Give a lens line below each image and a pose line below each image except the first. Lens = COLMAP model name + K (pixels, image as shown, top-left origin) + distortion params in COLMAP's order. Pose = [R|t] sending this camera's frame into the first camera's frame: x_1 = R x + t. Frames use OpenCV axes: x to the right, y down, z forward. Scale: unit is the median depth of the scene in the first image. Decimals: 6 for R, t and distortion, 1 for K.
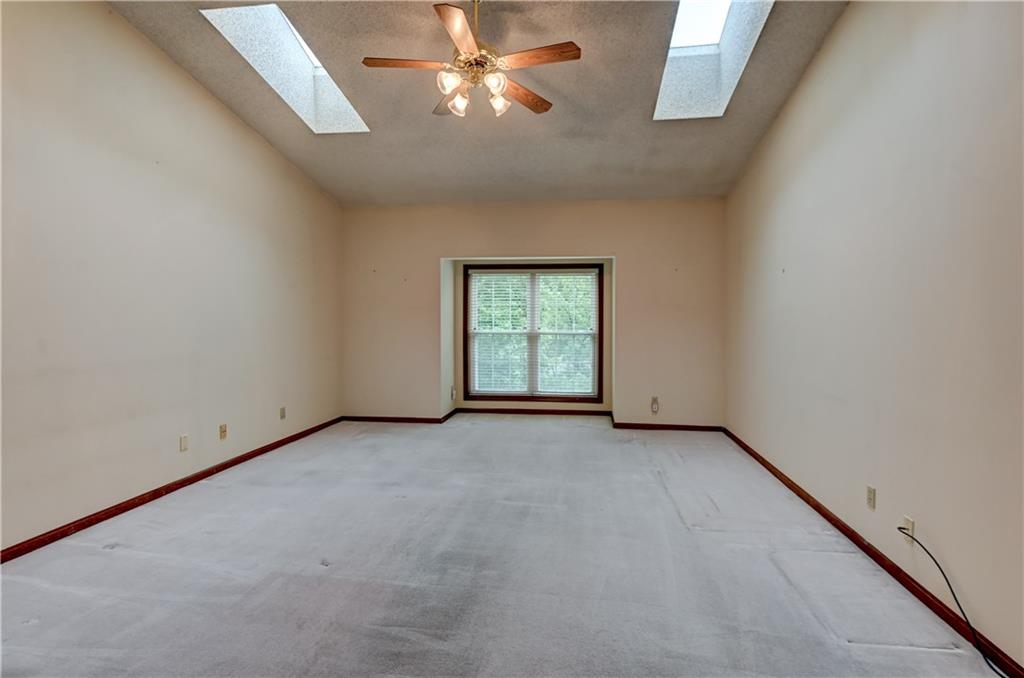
lens RADIAL K [[476.9, 0, 512.0], [0, 476.9, 311.4], [0, 0, 1]] dist [-0.000596, -0.000206]
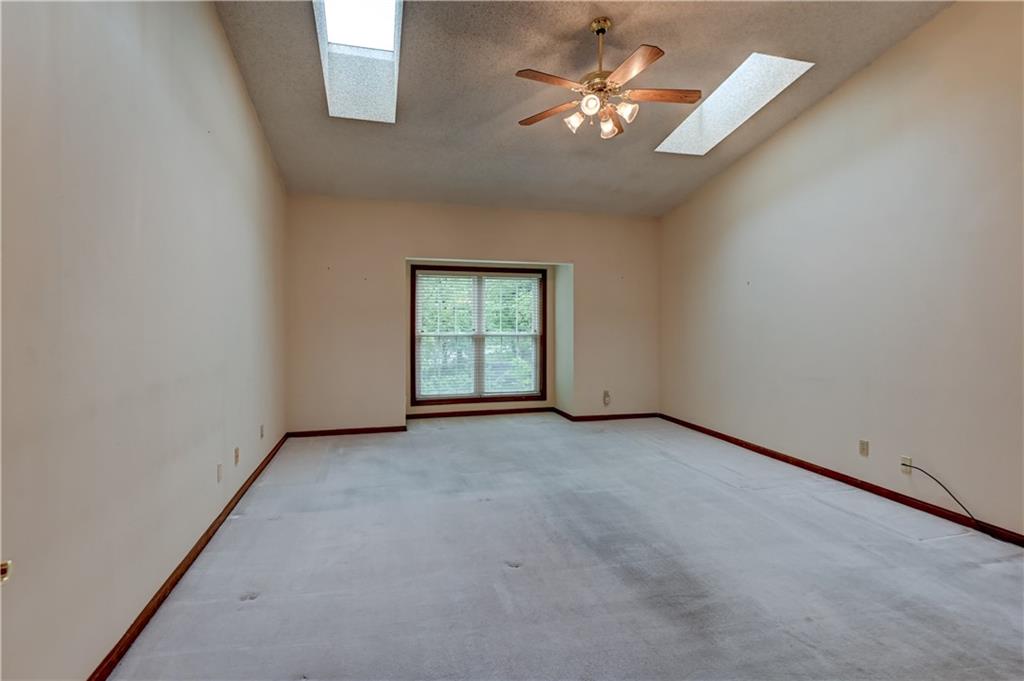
lens RADIAL K [[483.5, 0, 517.3], [0, 483.5, 307.8], [0, 0, 1]] dist [0.000408, -0.000561]
pose [[0.929804, 0.009687, 0.367927, -0.268884], [-0.005728, 0.999913, -0.011851, -0.001078], [-0.368010, 0.008912, 0.929779, 0.015139]]
